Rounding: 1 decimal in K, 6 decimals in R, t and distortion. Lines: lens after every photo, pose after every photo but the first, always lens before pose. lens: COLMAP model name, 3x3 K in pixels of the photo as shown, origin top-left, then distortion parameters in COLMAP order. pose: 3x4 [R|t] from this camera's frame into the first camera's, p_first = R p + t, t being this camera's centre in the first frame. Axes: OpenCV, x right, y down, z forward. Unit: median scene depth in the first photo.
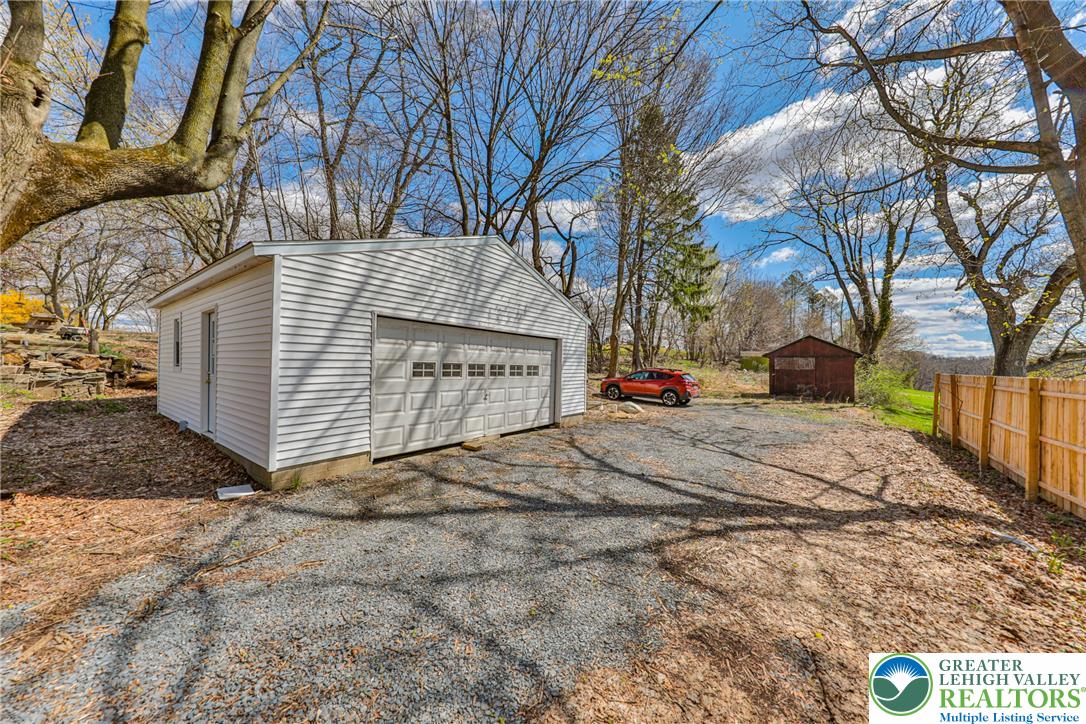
lens RADIAL K [[359.9, 0, 537.5], [0, 359.9, 364.9], [0, 0, 1]] dist [0.002062, -0.000041]
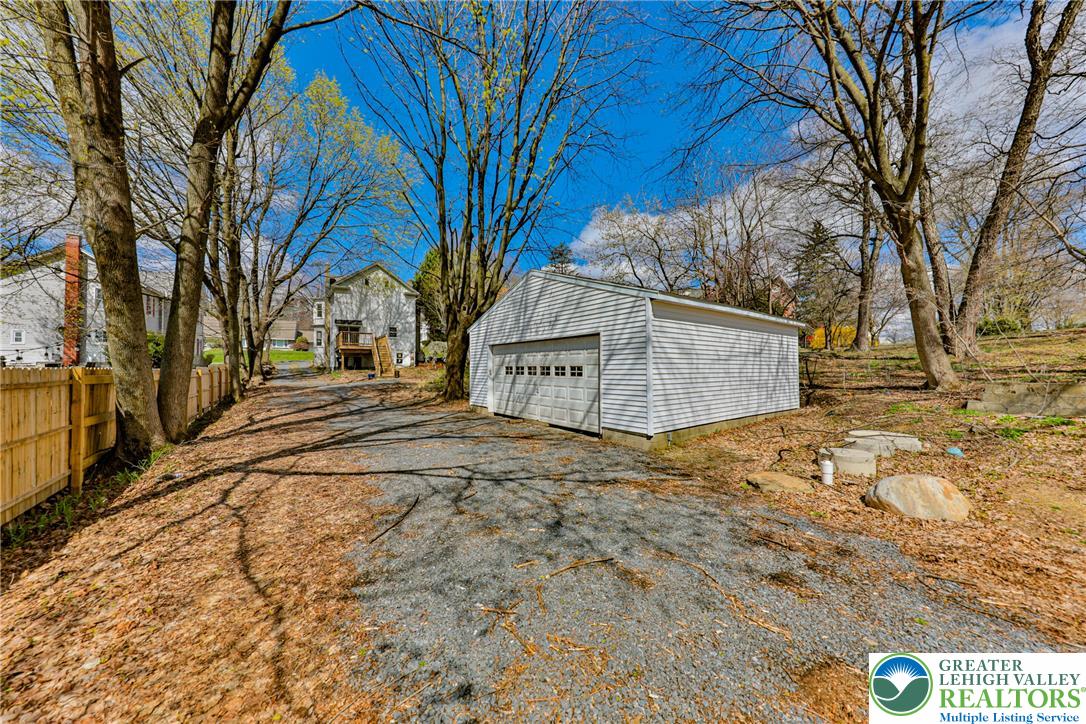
lens RADIAL K [[343.2, 0, 544.6], [0, 343.2, 367.0], [0, 0, 1]] dist [0.000566, 0.000008]
pose [[-0.244462, -0.026467, -0.969298, 1.193953], [-0.002411, 0.999641, -0.026688, 0.038330], [0.969656, -0.004187, -0.244438, 1.478817]]
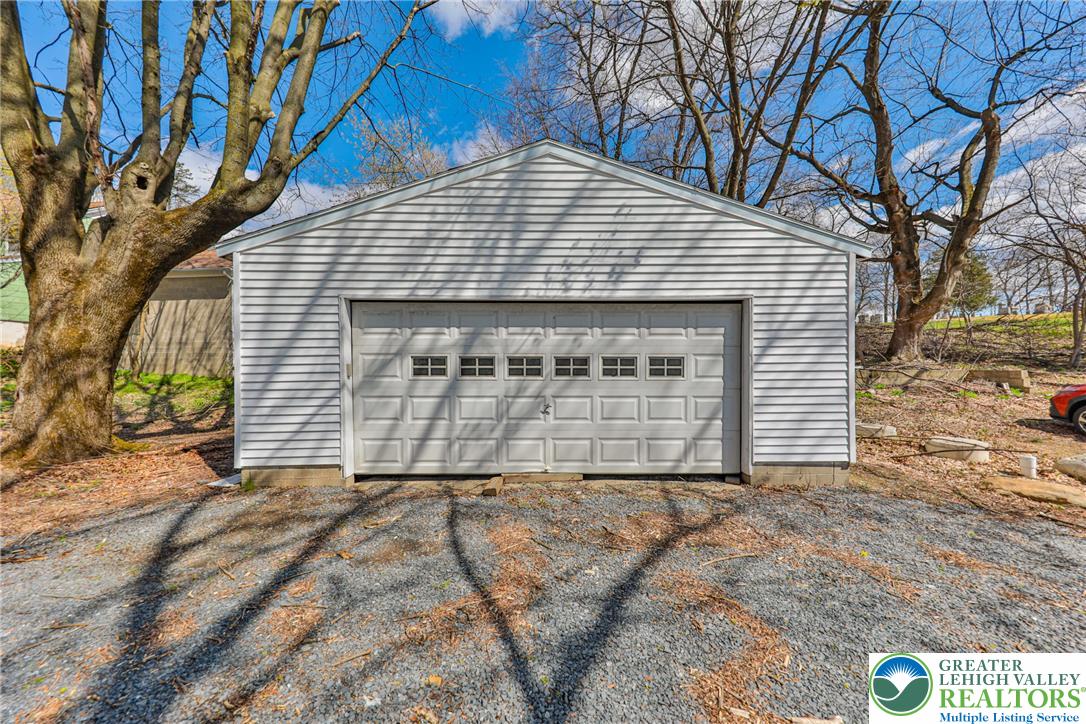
lens RADIAL K [[359.9, 0, 537.5], [0, 359.9, 364.9], [0, 0, 1]] dist [0.002062, -0.000041]
pose [[0.615435, -0.013719, -0.788068, 0.372053], [0.015951, 0.999861, -0.004949, 0.016636], [0.788026, -0.009525, 0.615568, 0.674316]]
